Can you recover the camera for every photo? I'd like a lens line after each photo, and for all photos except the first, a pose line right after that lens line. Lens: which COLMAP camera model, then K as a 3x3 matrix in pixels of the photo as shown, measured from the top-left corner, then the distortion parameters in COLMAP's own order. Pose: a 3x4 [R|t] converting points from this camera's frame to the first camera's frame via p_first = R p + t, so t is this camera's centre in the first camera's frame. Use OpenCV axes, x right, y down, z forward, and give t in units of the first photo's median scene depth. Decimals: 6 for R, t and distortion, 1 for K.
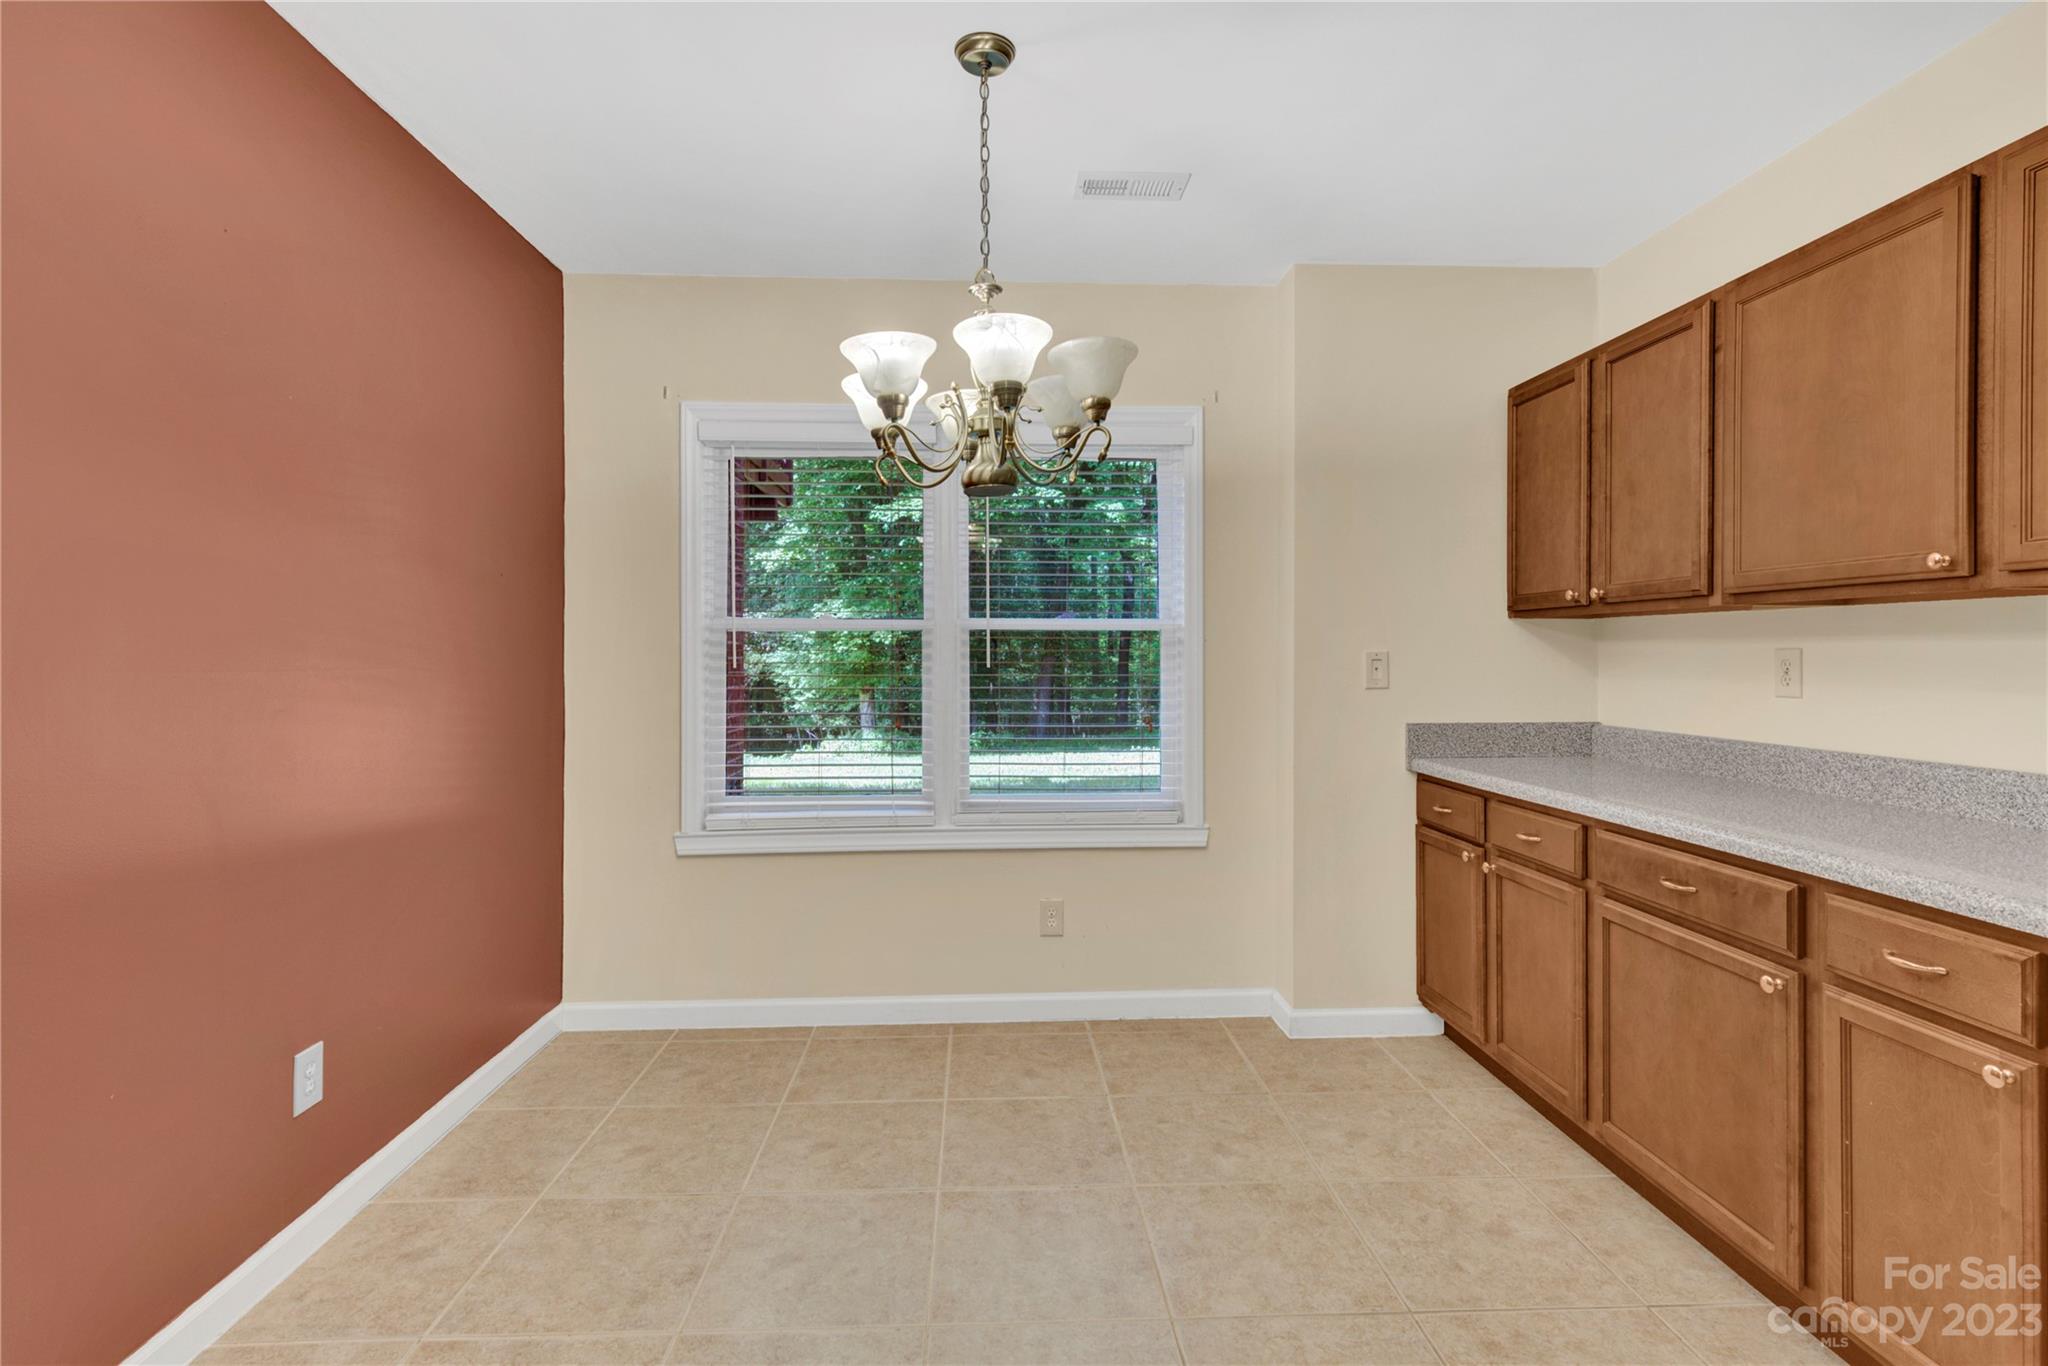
lens RADIAL K [[940.1, 0, 1017.7], [0, 940.1, 663.7], [0, 0, 1]] dist [-0.001032, 0.000038]
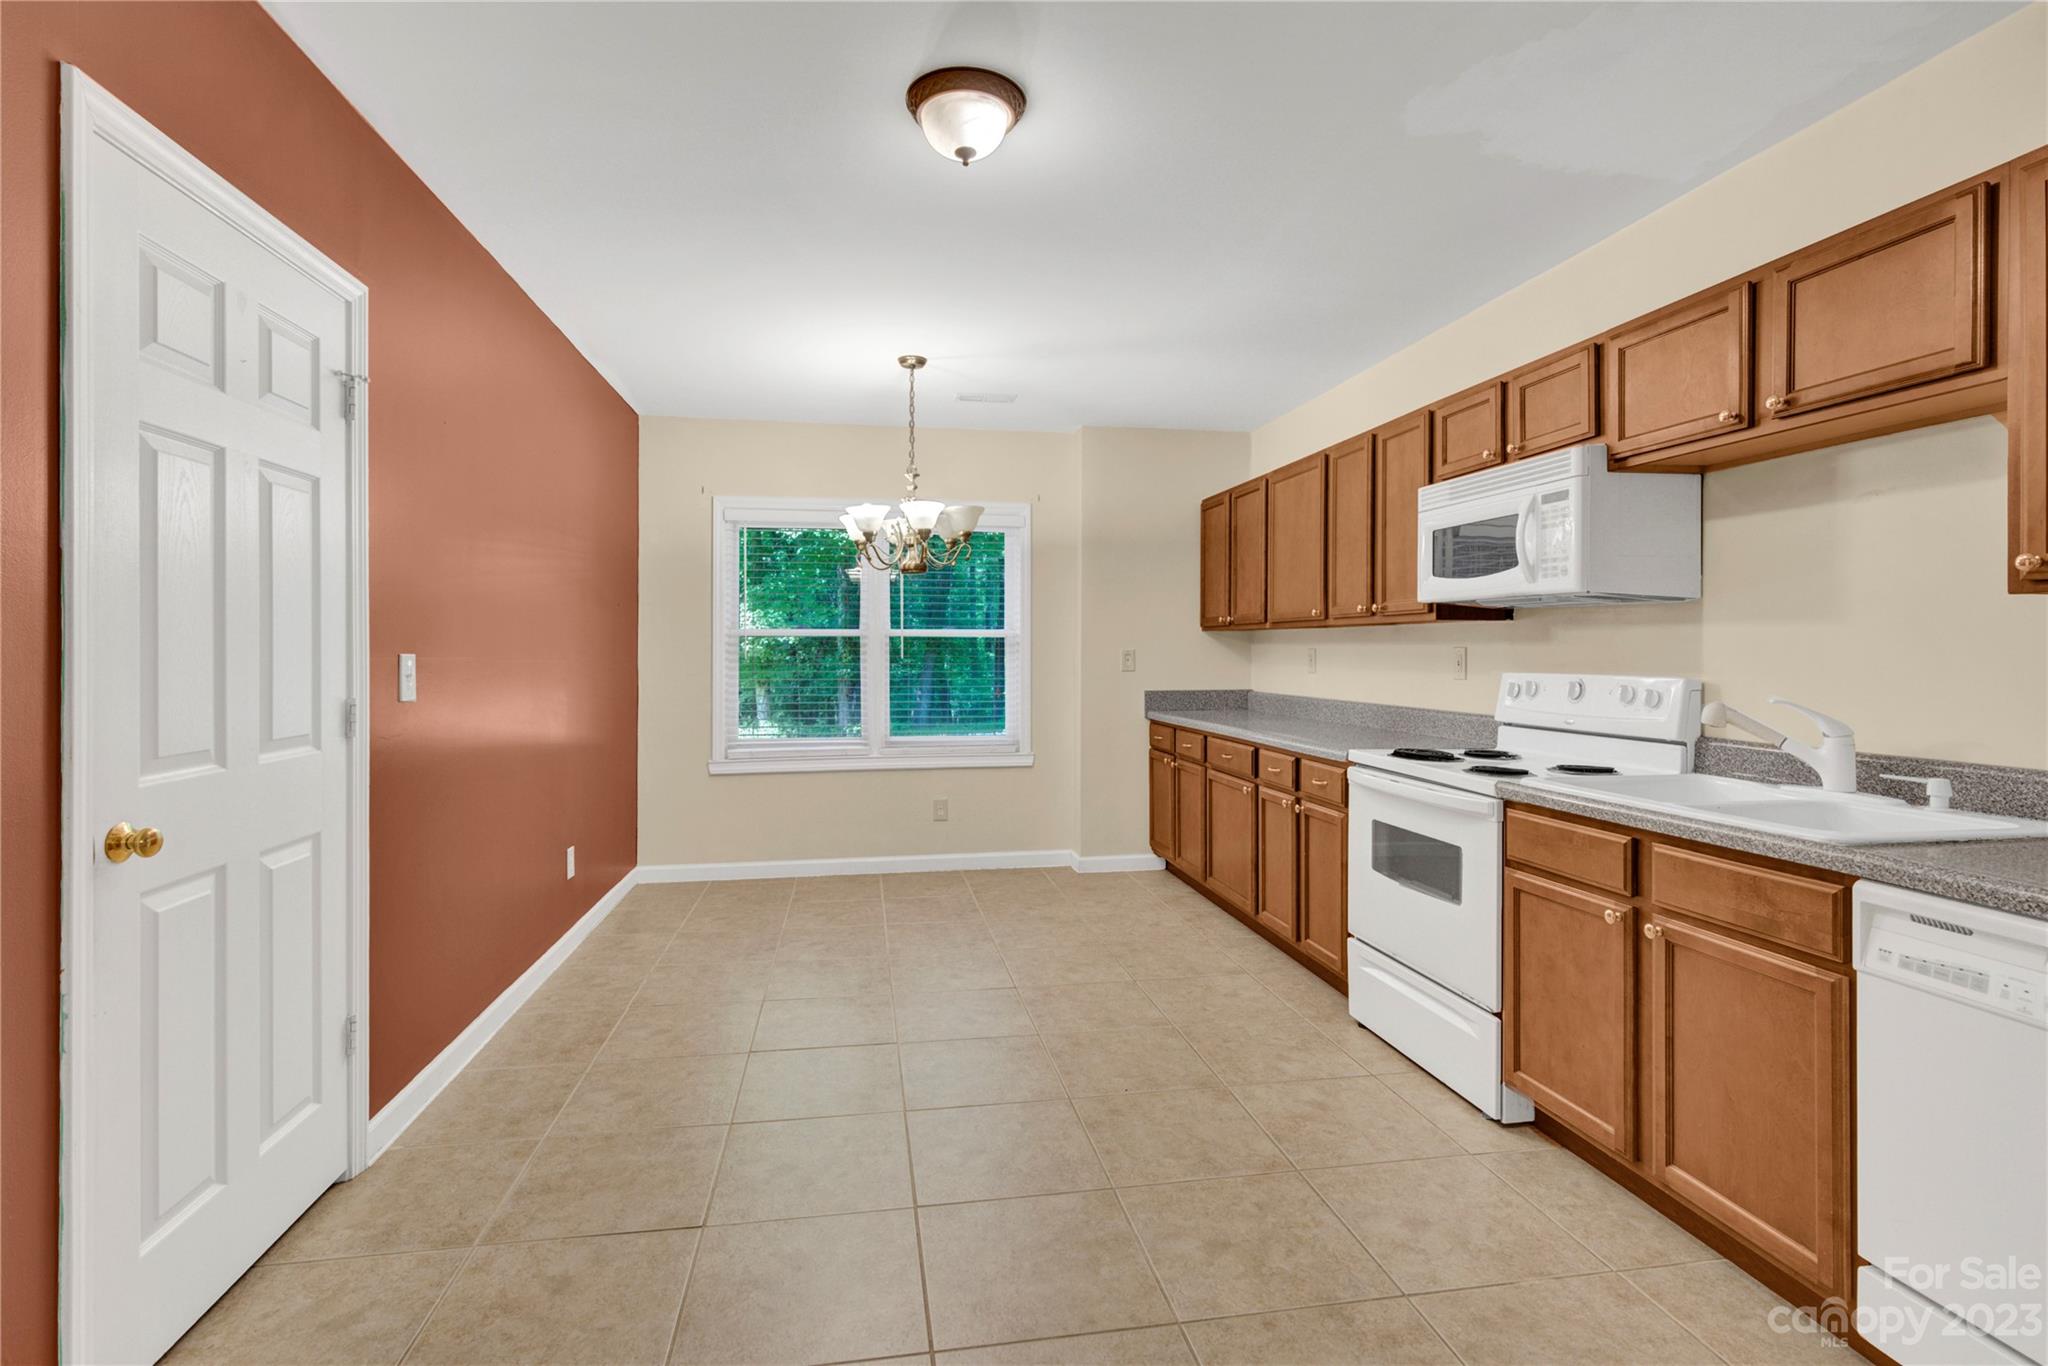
lens RADIAL K [[940.1, 0, 1005.6], [0, 940.1, 650.2], [0, 0, 1]] dist [-0.001032, 0.000038]
pose [[0.993357, 0.000774, 0.115067, -0.042942], [0.000327, 0.999954, -0.009546, 0.004442], [-0.115069, 0.009521, 0.993312, -0.697835]]
